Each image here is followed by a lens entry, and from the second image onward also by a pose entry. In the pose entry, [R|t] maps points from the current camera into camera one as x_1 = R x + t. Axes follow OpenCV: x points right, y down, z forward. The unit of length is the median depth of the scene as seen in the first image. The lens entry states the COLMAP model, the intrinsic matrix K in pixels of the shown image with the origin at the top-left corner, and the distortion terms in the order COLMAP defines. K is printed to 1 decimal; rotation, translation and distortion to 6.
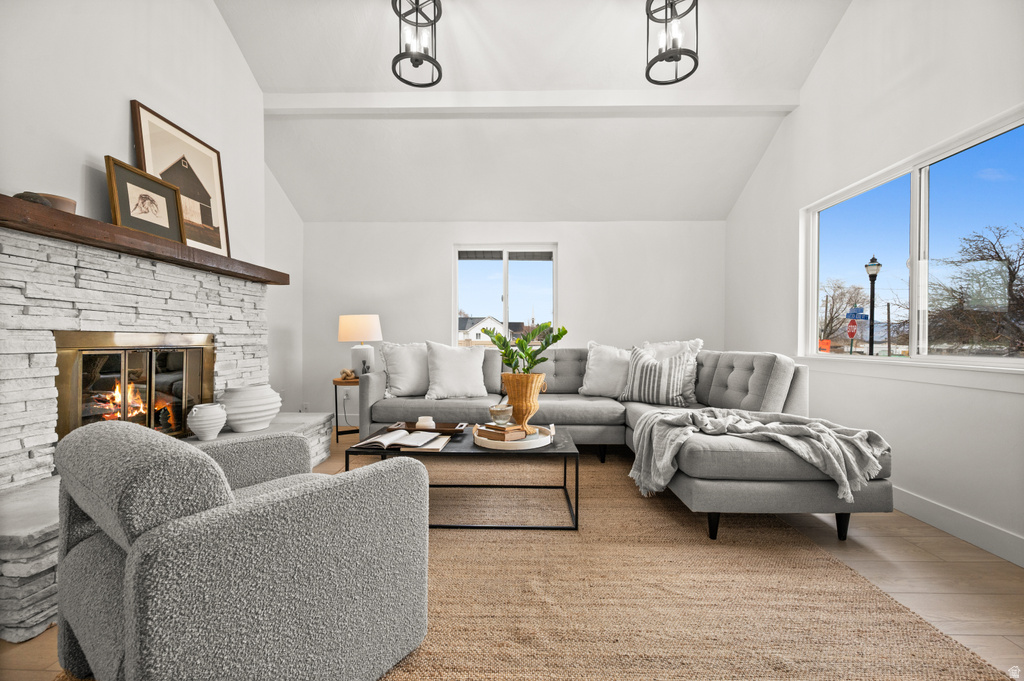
lens RADIAL K [[406.6, 0, 514.5], [0, 406.6, 343.7], [0, 0, 1]] dist [-0.004531, 0.000052]
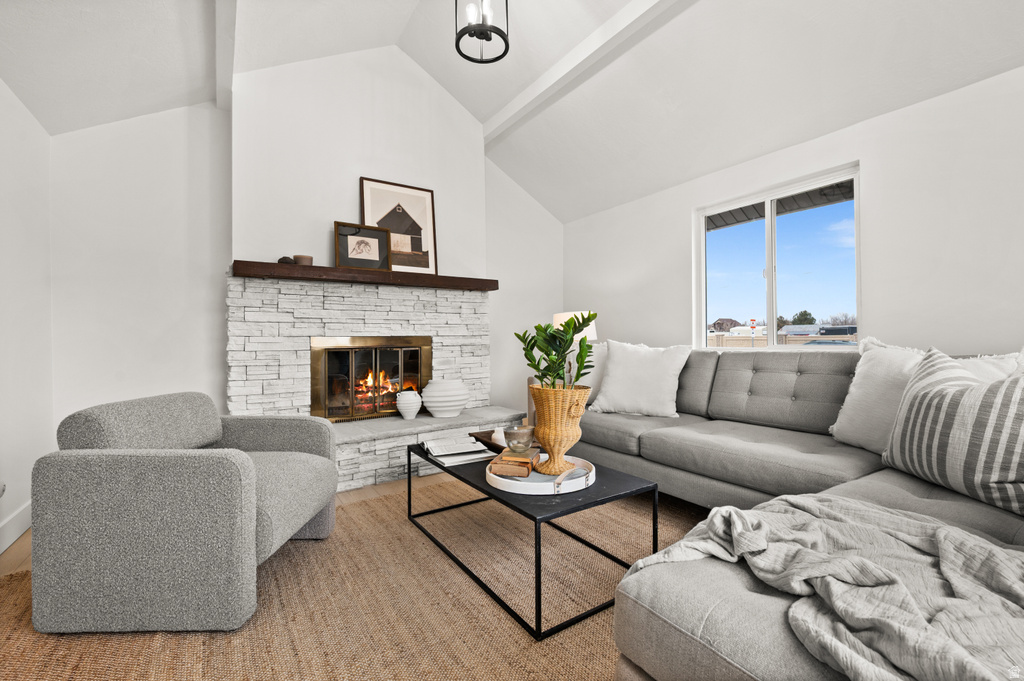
lens RADIAL K [[438.3, 0, 514.5], [0, 438.3, 338.1], [0, 0, 1]] dist [-0.008983, 0.000412]
pose [[0.571411, -0.010493, -0.820597, 0.542969], [0.004443, 0.999943, -0.009693, -0.003863], [0.820652, 0.001893, 0.571426, 0.455491]]
